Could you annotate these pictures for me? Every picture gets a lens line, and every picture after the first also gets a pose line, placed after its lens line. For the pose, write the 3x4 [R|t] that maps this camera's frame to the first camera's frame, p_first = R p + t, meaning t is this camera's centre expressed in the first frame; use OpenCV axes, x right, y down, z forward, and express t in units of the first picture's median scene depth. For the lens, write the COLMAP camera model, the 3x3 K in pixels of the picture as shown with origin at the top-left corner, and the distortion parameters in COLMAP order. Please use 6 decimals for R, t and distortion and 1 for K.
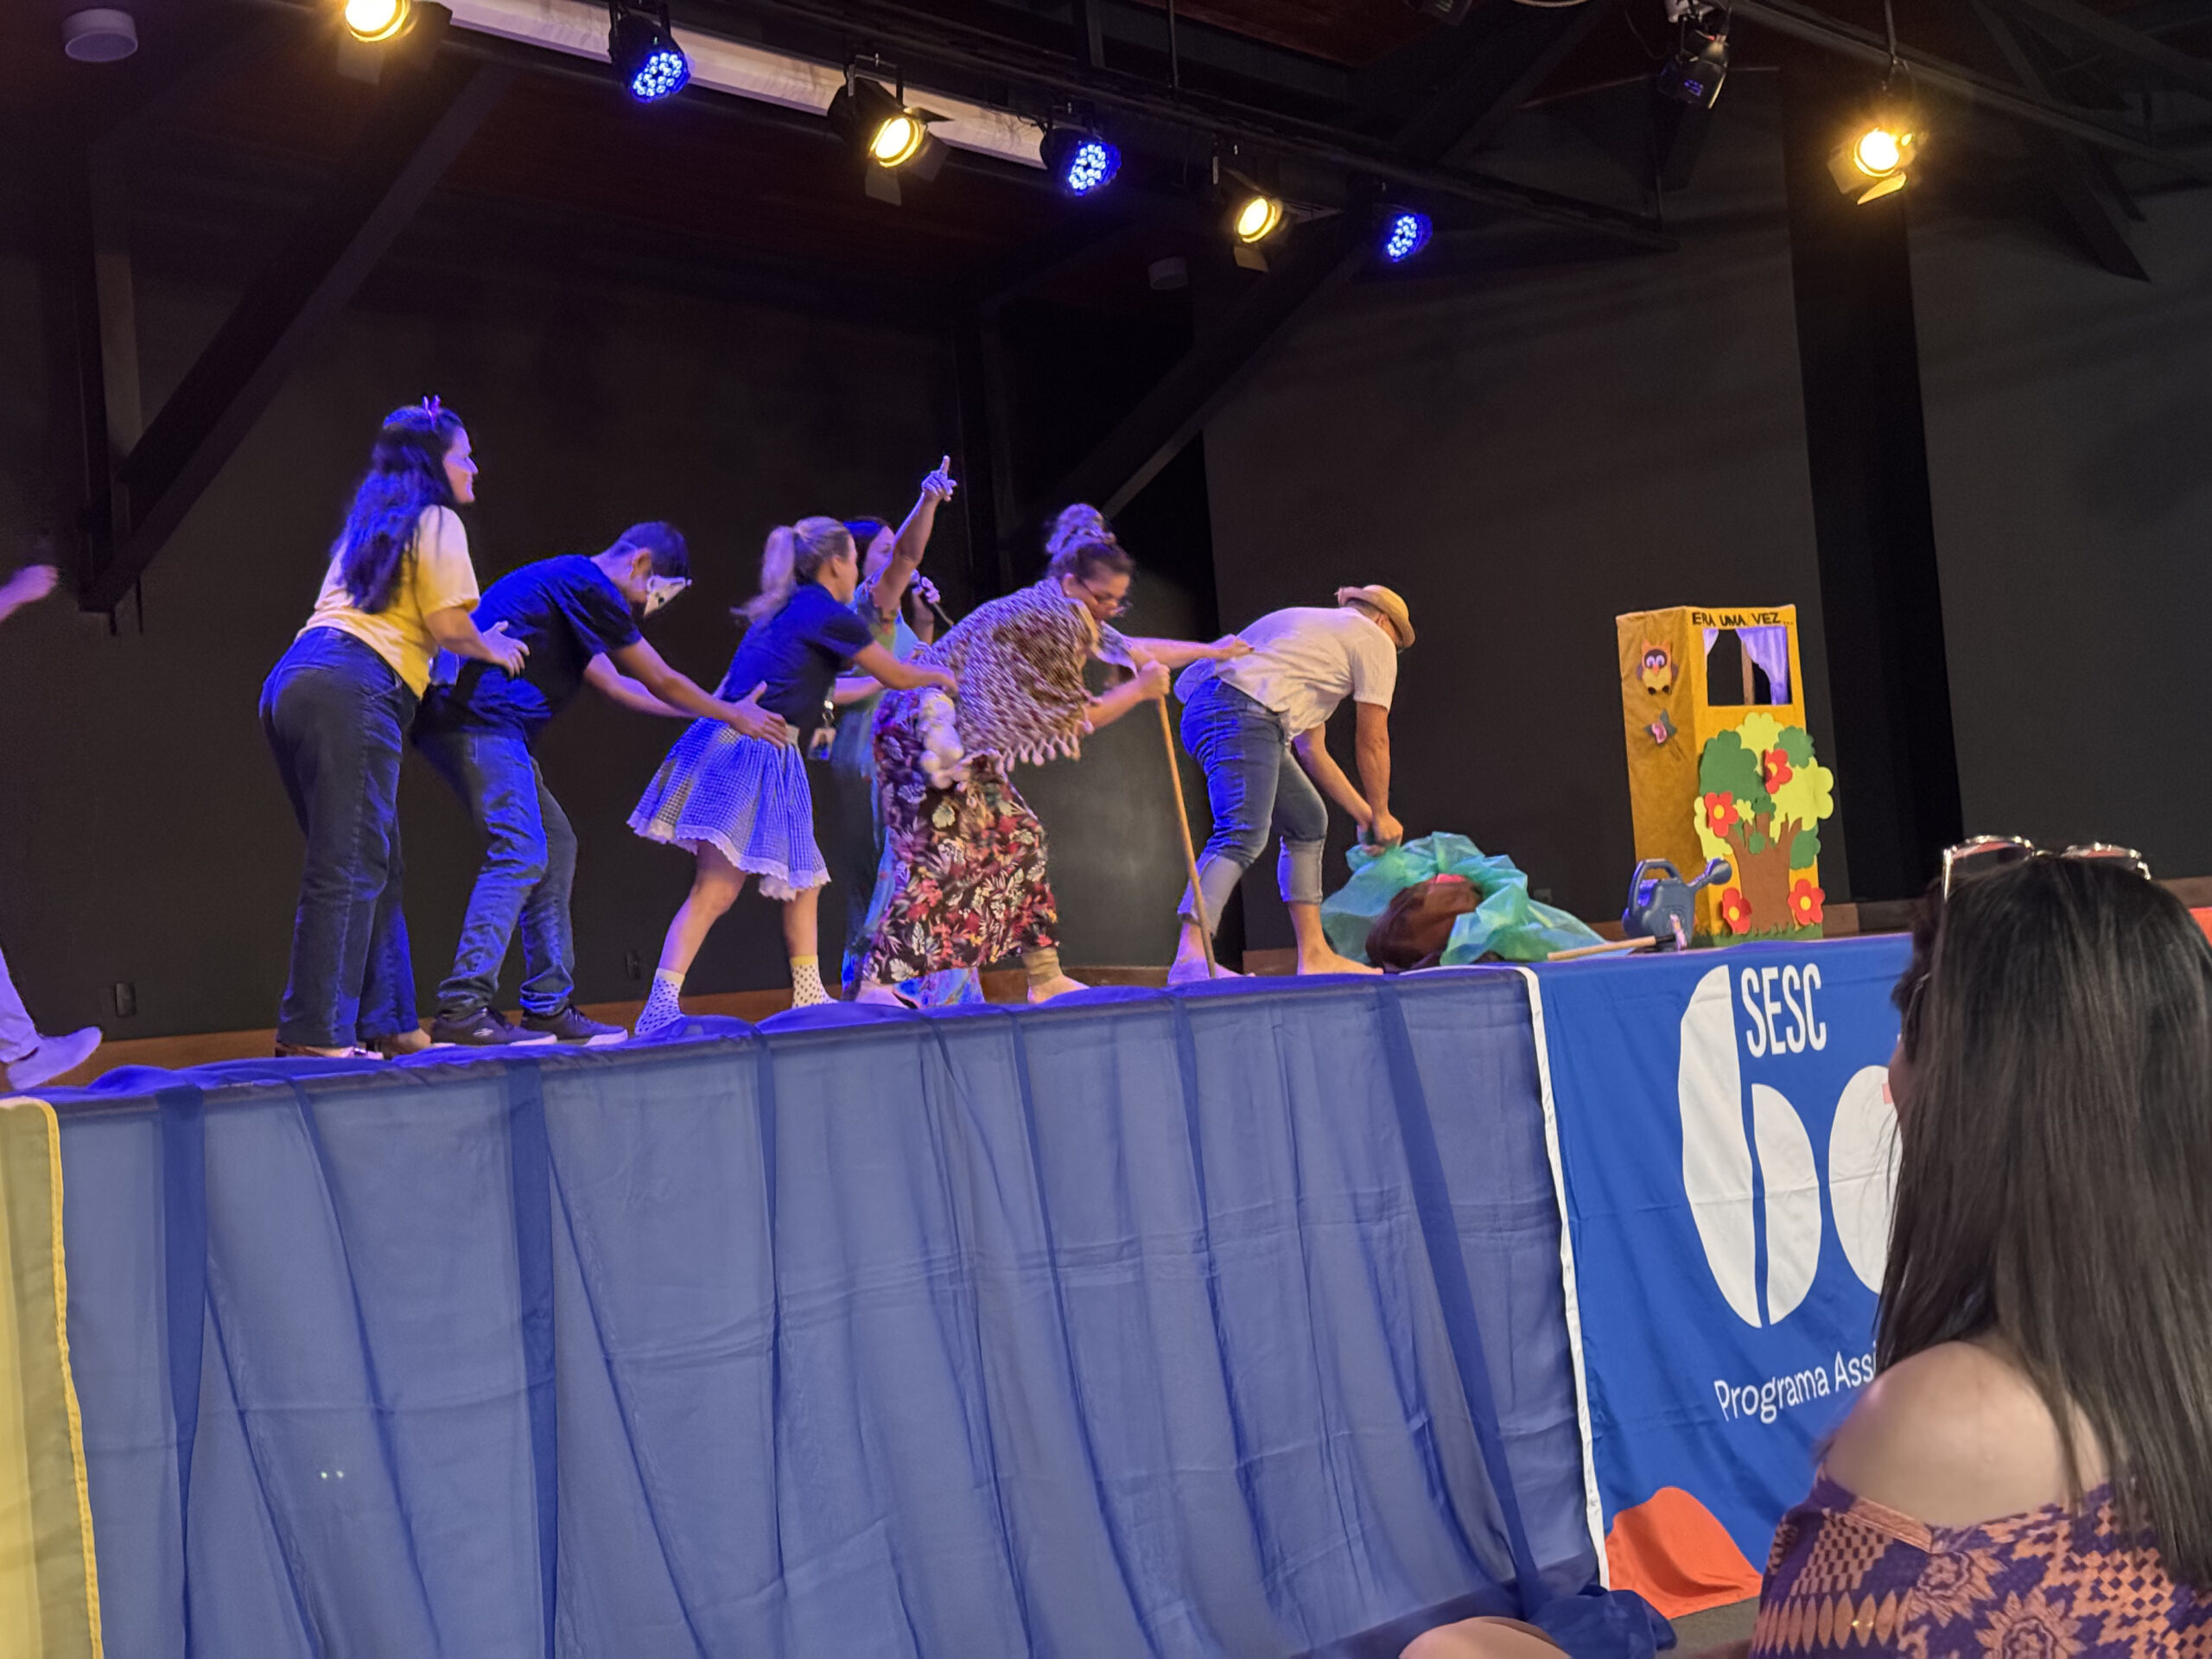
lens RADIAL K [[3030.7, 0, 1075.6], [0, 3030.7, 796.9], [0, 0, 1]] dist [0.167293, -0.354062]
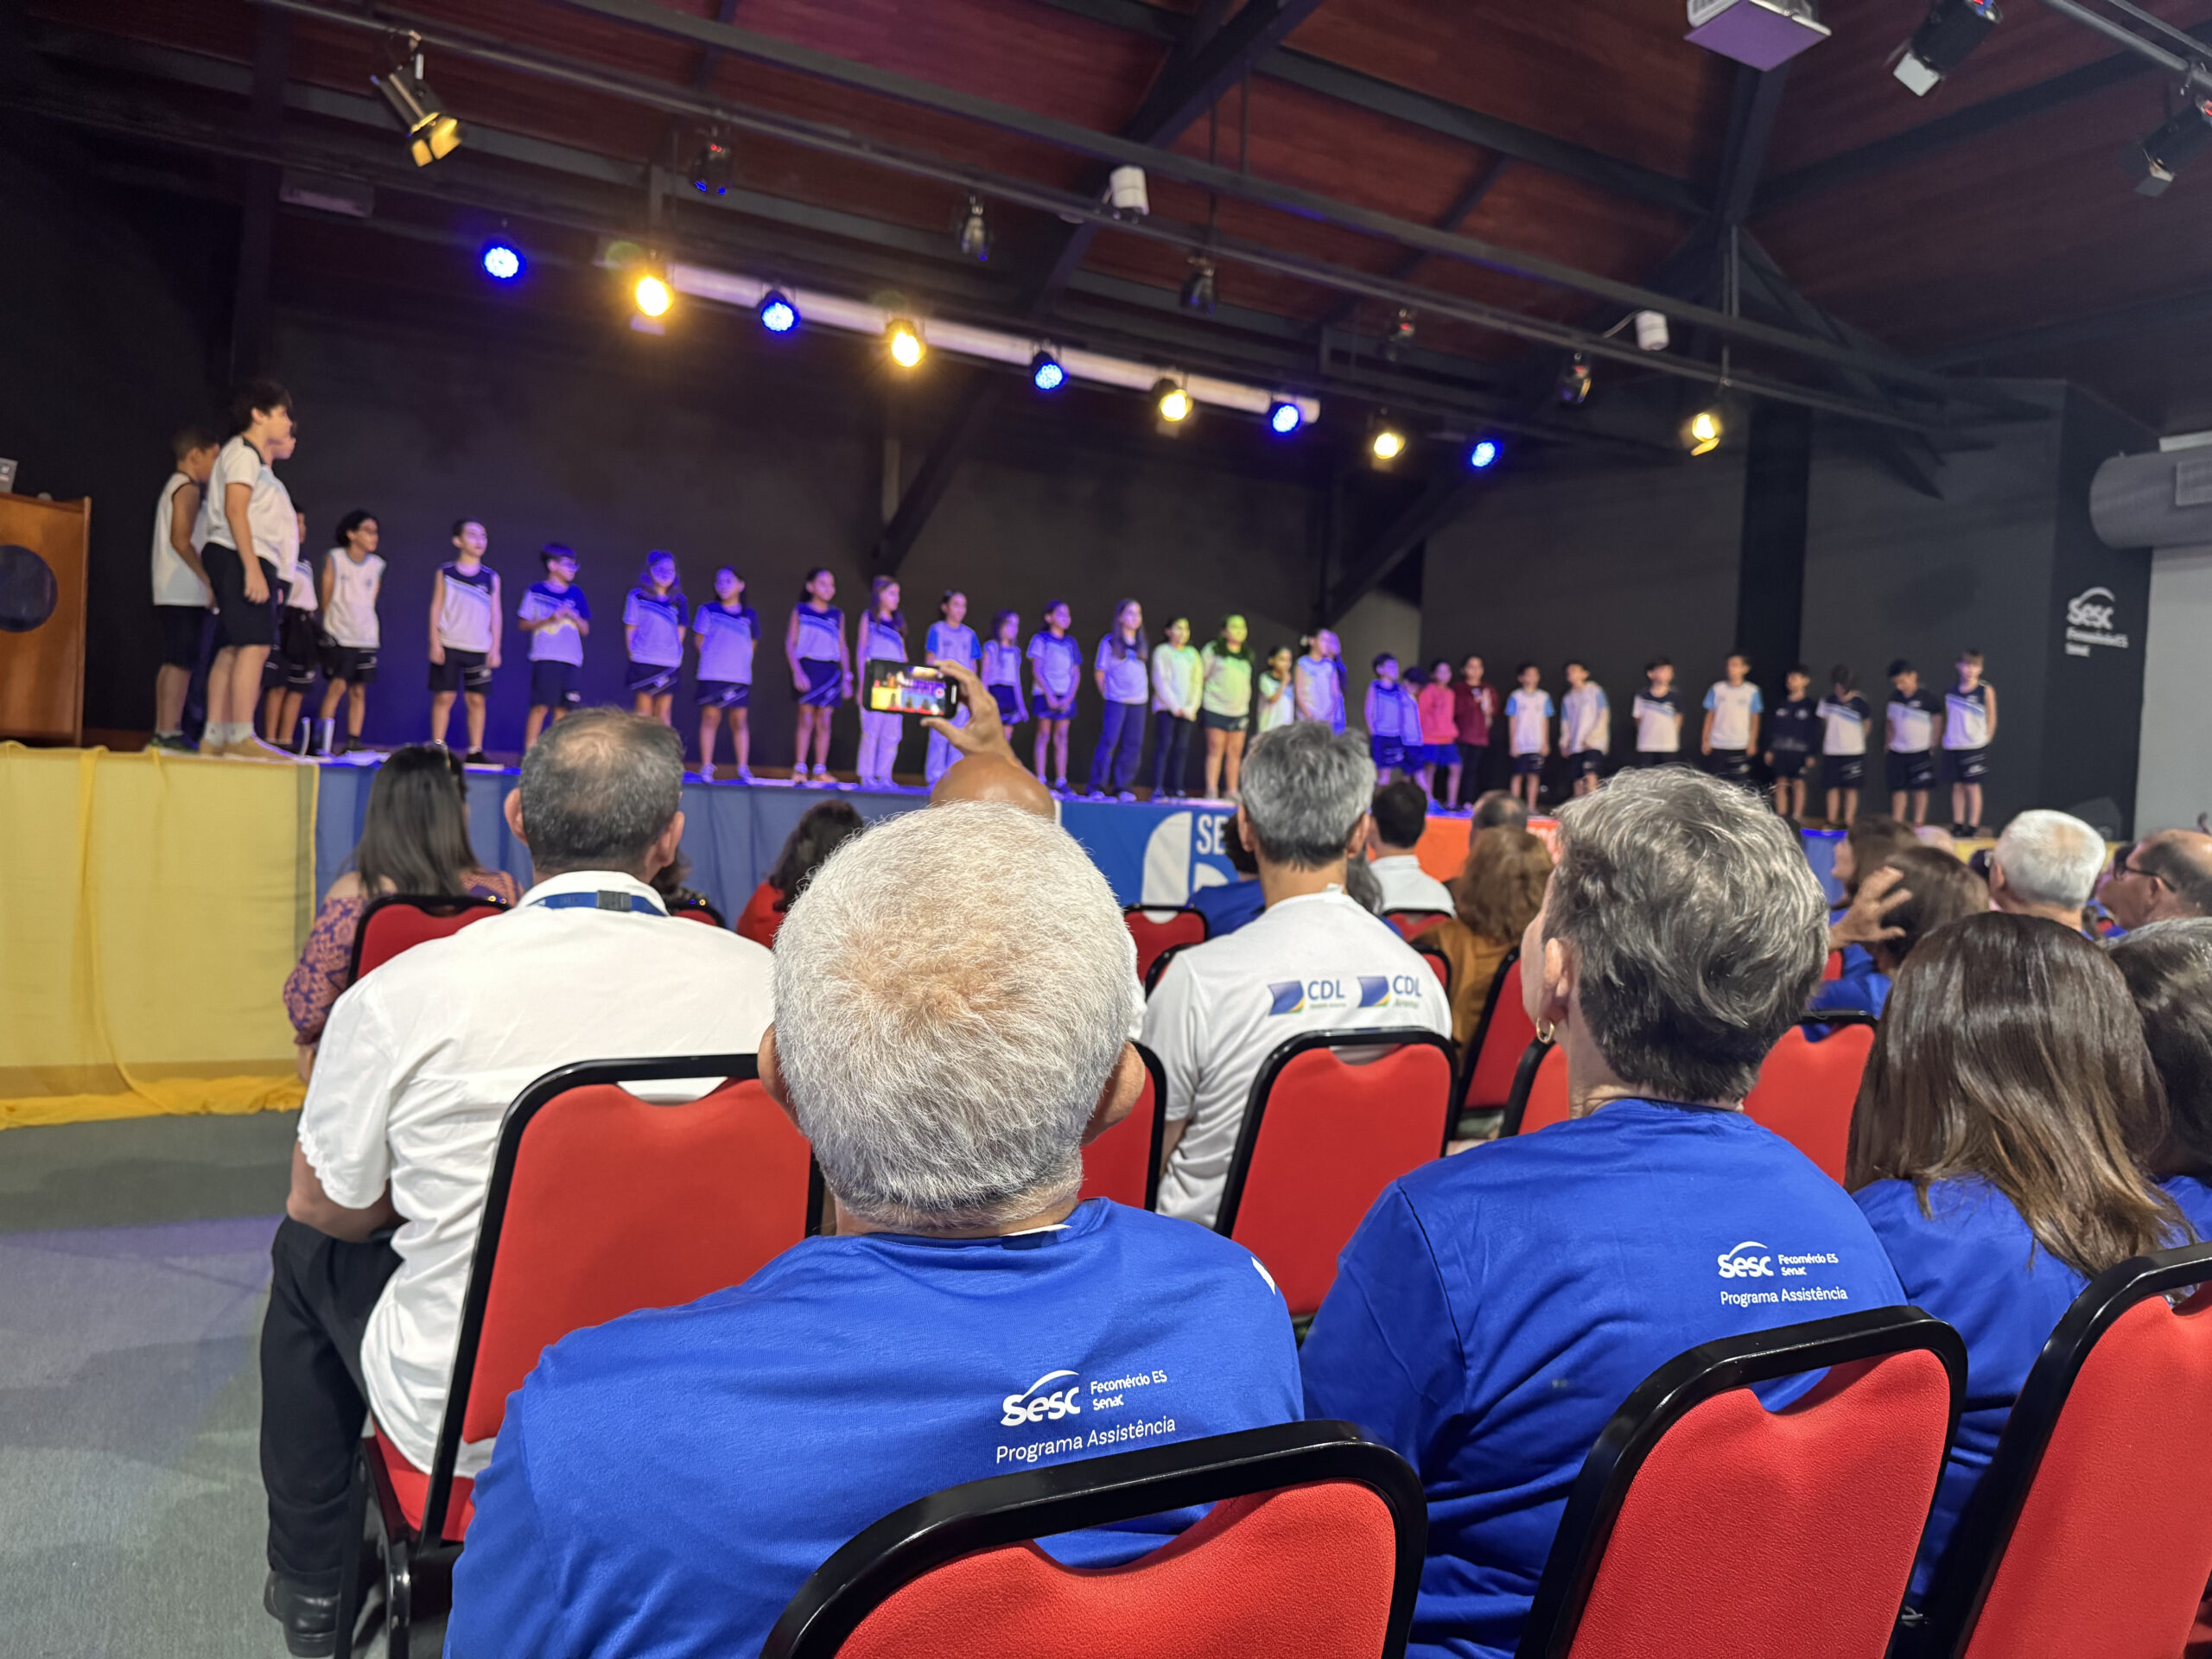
lens RADIAL K [[1517.8, 0, 1100.3], [0, 1517.8, 842.2], [0, 0, 1]] dist [0.071874, -0.101669]
pose [[0.926793, 0.138807, -0.348980, 0.296000], [-0.103861, 0.987683, 0.117027, -0.027230], [0.360926, -0.072215, 0.929794, -0.058331]]
